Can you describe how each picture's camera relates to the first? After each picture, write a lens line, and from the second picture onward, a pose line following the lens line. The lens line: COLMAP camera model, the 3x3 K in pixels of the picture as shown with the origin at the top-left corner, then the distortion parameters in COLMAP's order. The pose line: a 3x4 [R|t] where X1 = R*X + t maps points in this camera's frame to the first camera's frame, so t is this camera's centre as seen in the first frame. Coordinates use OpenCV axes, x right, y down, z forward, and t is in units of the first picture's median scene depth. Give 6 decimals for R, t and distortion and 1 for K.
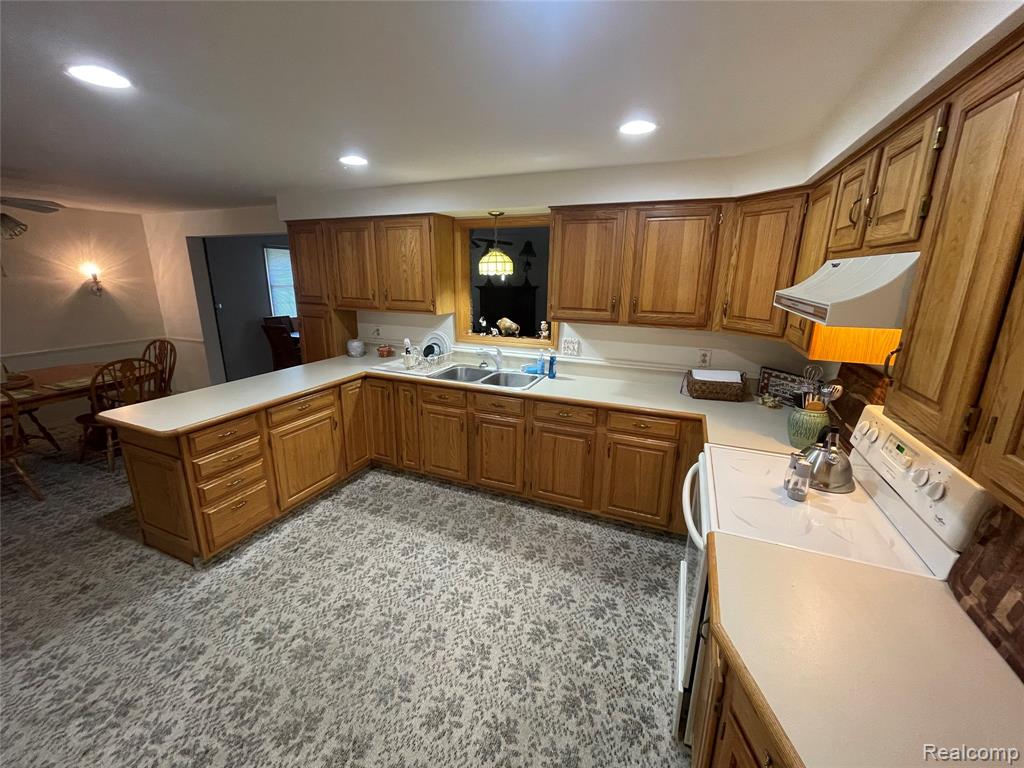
lens RADIAL K [[415.3, 0, 499.1], [0, 415.3, 376.8], [0, 0, 1]] dist [-0.005599, 0.002628]
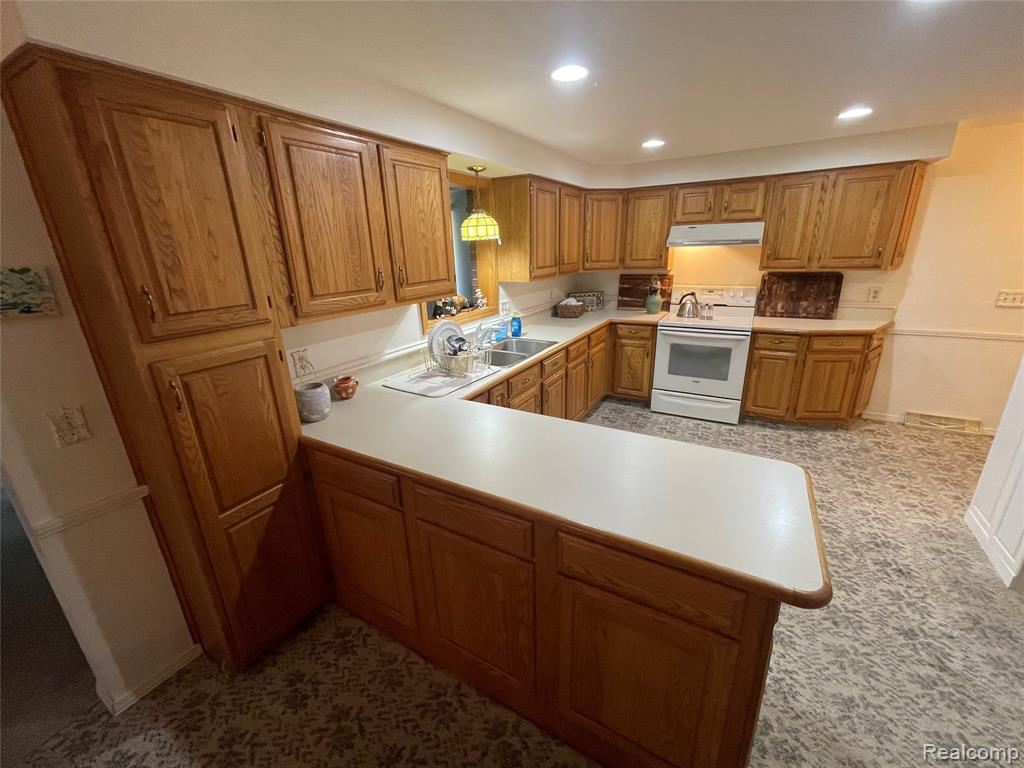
lens RADIAL K [[415.3, 0, 510.8], [0, 415.3, 380.9], [0, 0, 1]] dist [-0.005599, 0.002628]
pose [[0.117654, -0.319192, 0.940359, -1.248730], [0.277218, 0.919847, 0.277545, -0.263502], [-0.953576, 0.228030, 0.196709, 1.111249]]
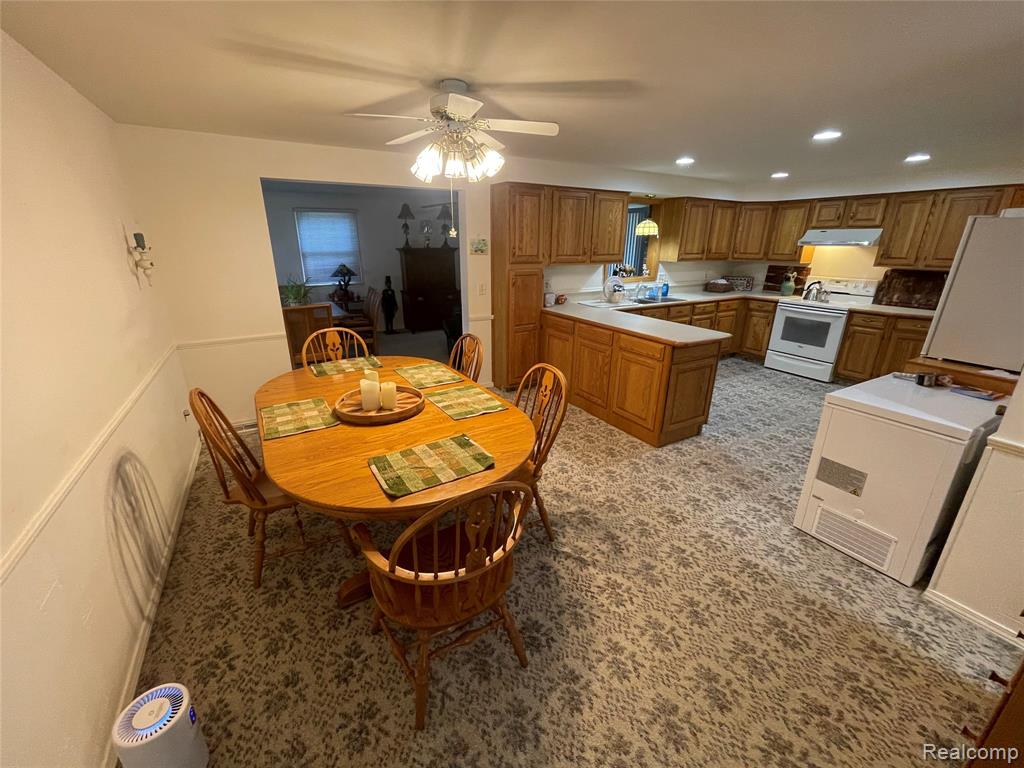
lens RADIAL K [[415.3, 0, 505.3], [0, 415.3, 380.0], [0, 0, 1]] dist [-0.005599, 0.002628]
pose [[0.599516, -0.262529, 0.756081, -2.242961], [0.196589, 0.964035, 0.178855, -0.136086], [-0.775843, 0.041411, 0.629565, 0.589713]]
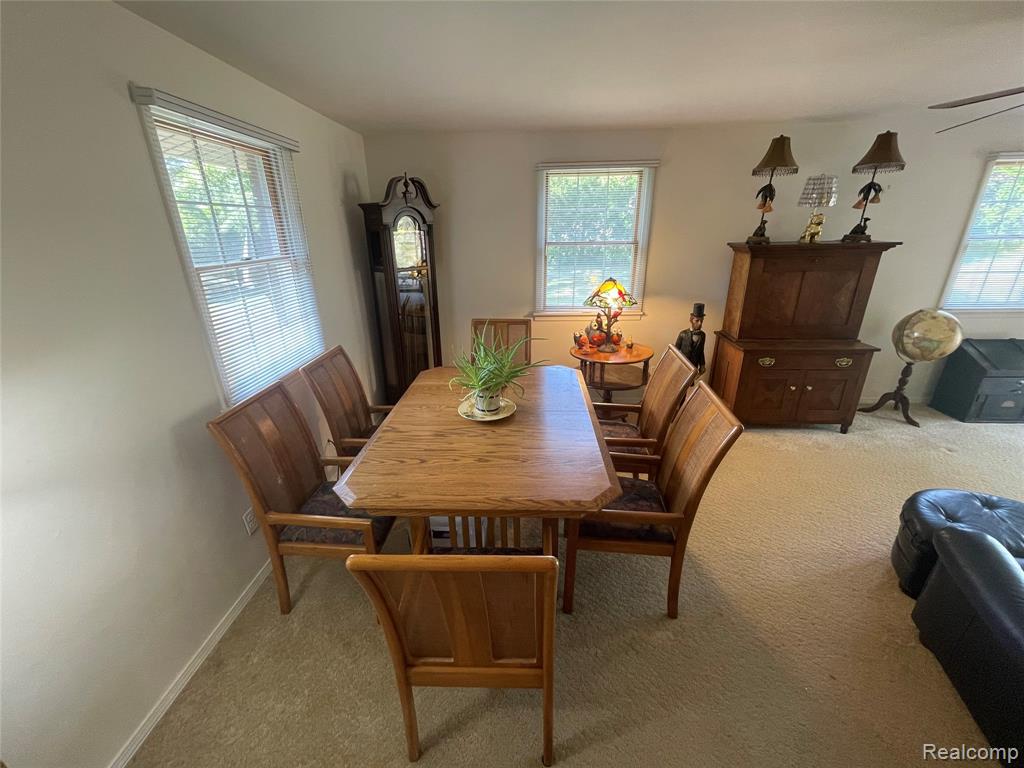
lens RADIAL K [[415.3, 0, 507.1], [0, 415.3, 381.3], [0, 0, 1]] dist [-0.005599, 0.002628]
pose [[0.935552, -0.148152, 0.320614, -1.350813], [0.108352, 0.984389, 0.138701, -0.508669], [-0.336158, -0.095023, 0.937000, 2.034213]]
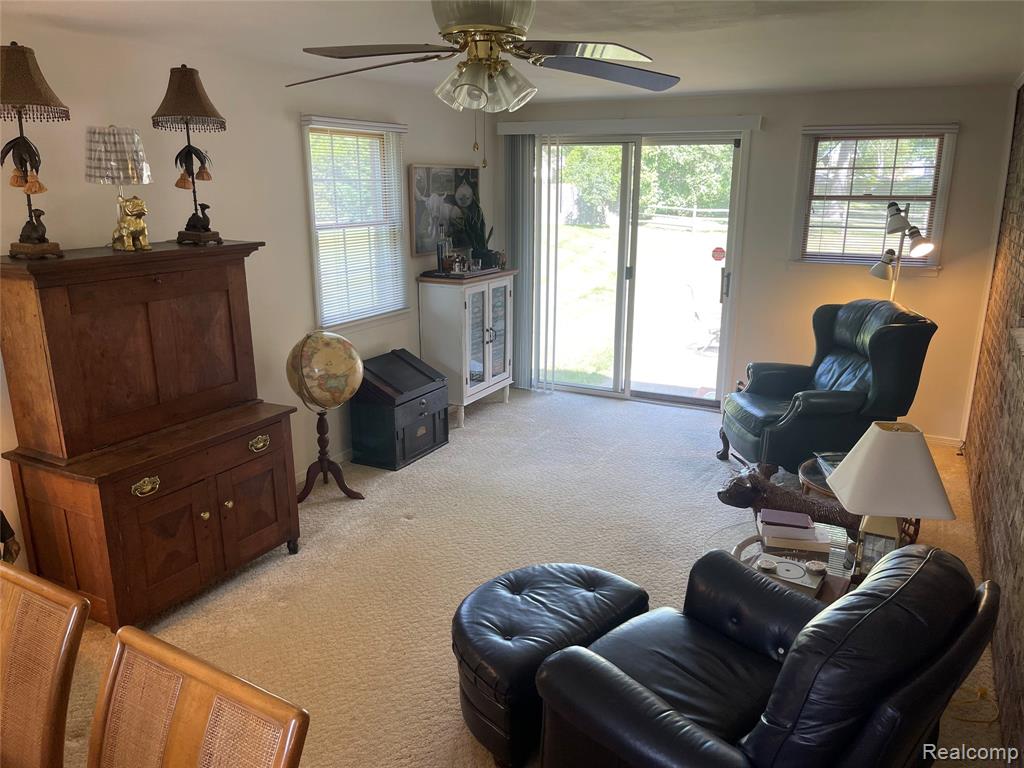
lens RADIAL K [[774.3, 0, 524.1], [0, 774.3, 391.5], [0, 0, 1]] dist [0.058770, -0.084158]
pose [[0.054027, -0.268470, 0.961772, -1.250815], [0.238210, 0.938835, 0.248686, -0.603744], [-0.969710, 0.215668, 0.114675, 2.256906]]
